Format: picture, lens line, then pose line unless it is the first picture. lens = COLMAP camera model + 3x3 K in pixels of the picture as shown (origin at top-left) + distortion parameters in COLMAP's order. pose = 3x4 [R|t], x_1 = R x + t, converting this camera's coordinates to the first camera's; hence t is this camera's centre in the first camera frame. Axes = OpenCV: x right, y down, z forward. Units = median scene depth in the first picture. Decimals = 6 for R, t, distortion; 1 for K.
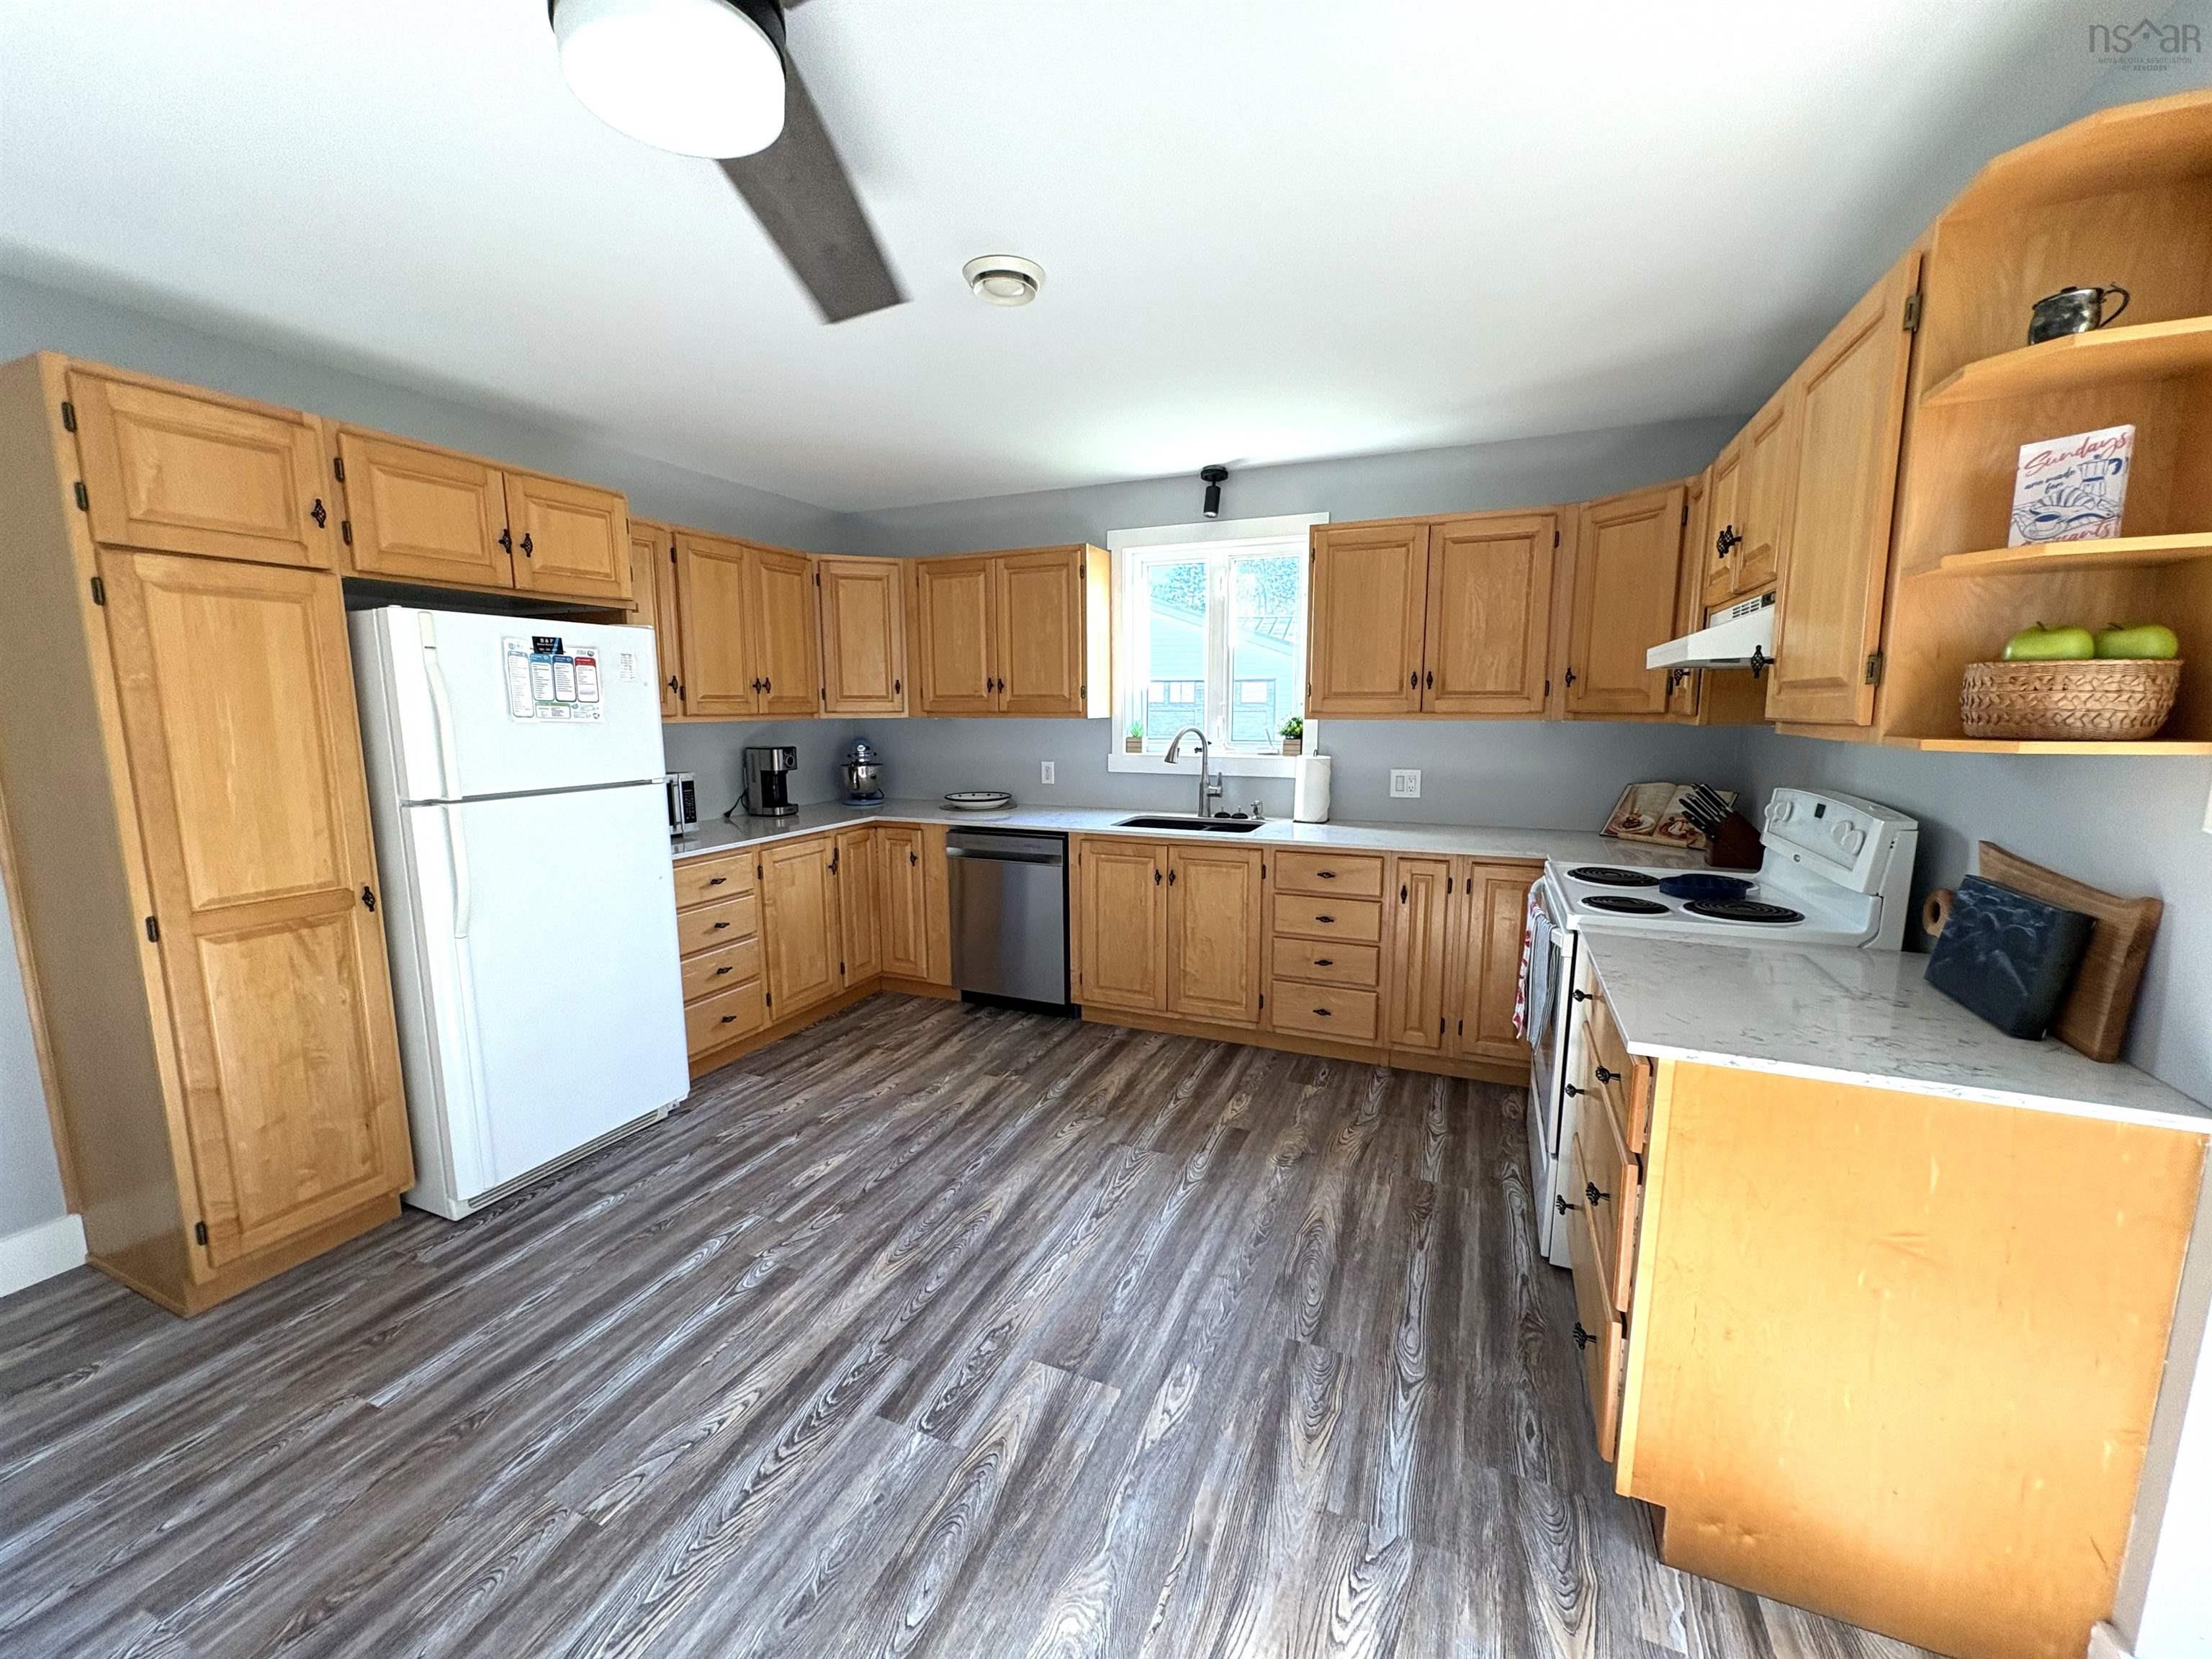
lens RADIAL K [[875.6, 0, 1103.8], [0, 875.6, 825.3], [0, 0, 1]] dist [0.000153, -0.000463]
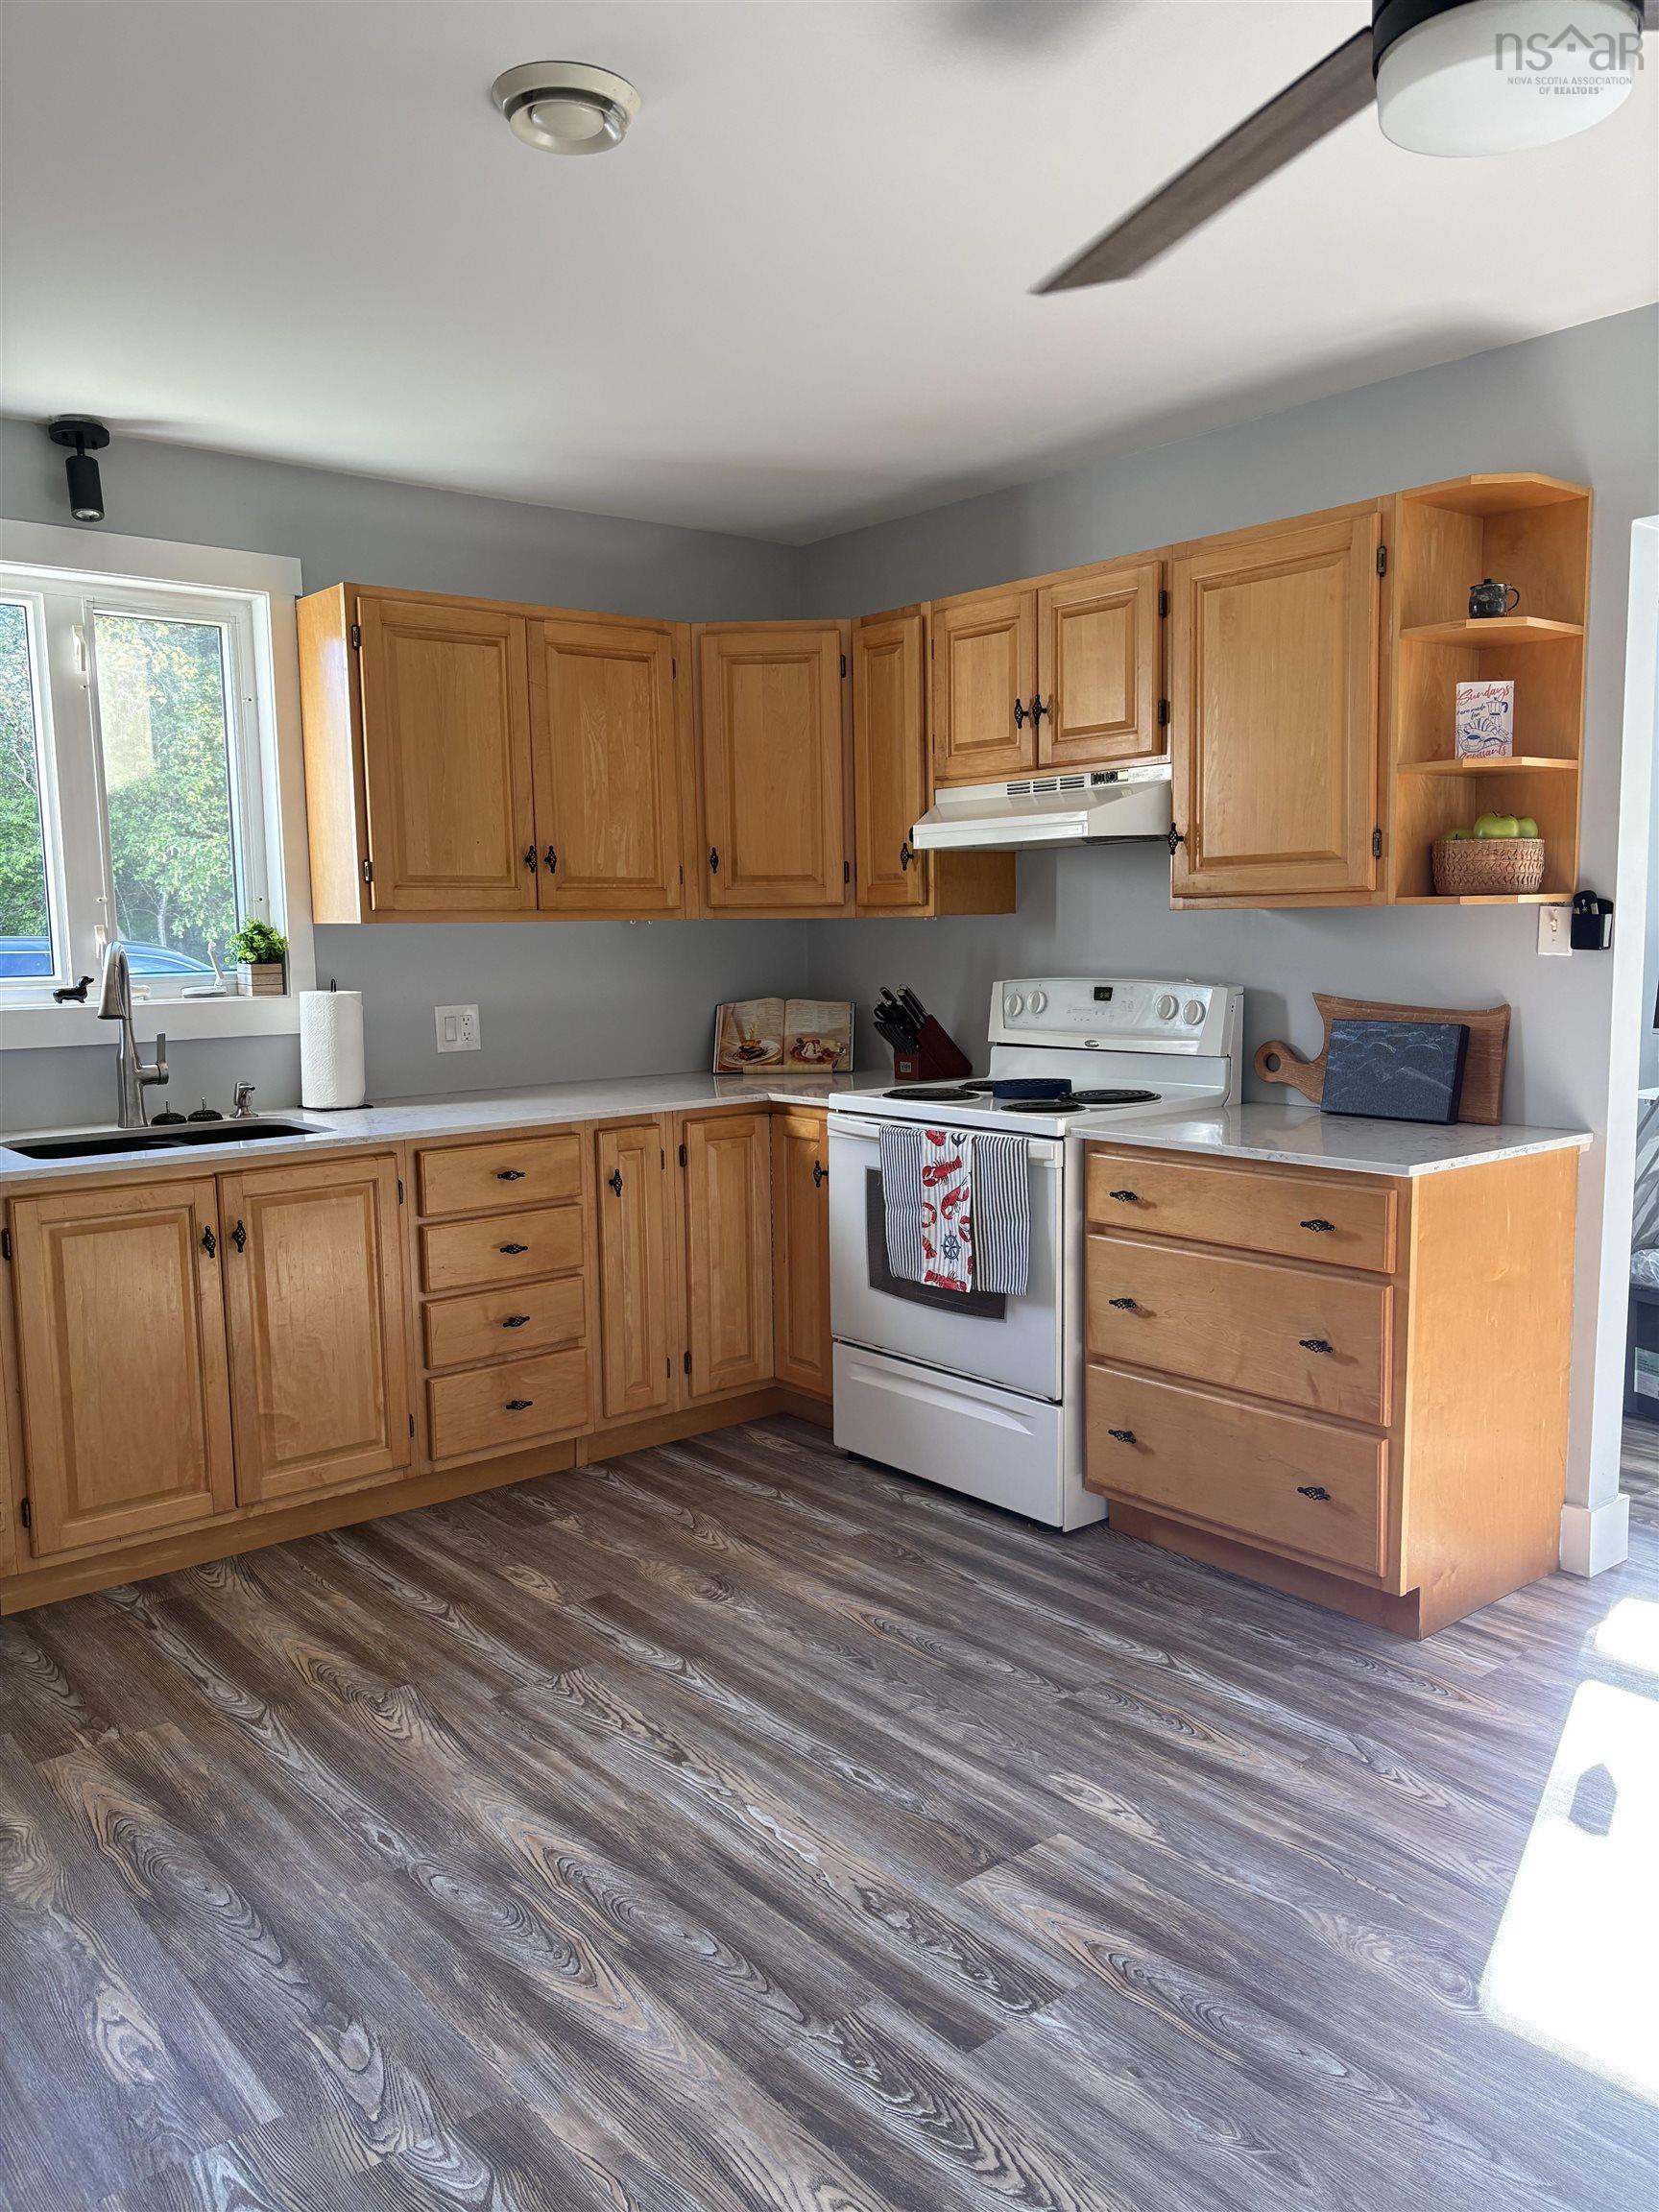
lens RADIAL K [[1676.8, 0, 831.2], [0, 1676.8, 1113.9], [0, 0, 1]] dist [0.023911, -0.014466]
pose [[0.451599, -0.106530, 0.885838, -0.860115], [0.138158, 0.989221, 0.048530, -0.013749], [-0.881459, 0.100469, 0.461449, 0.342071]]
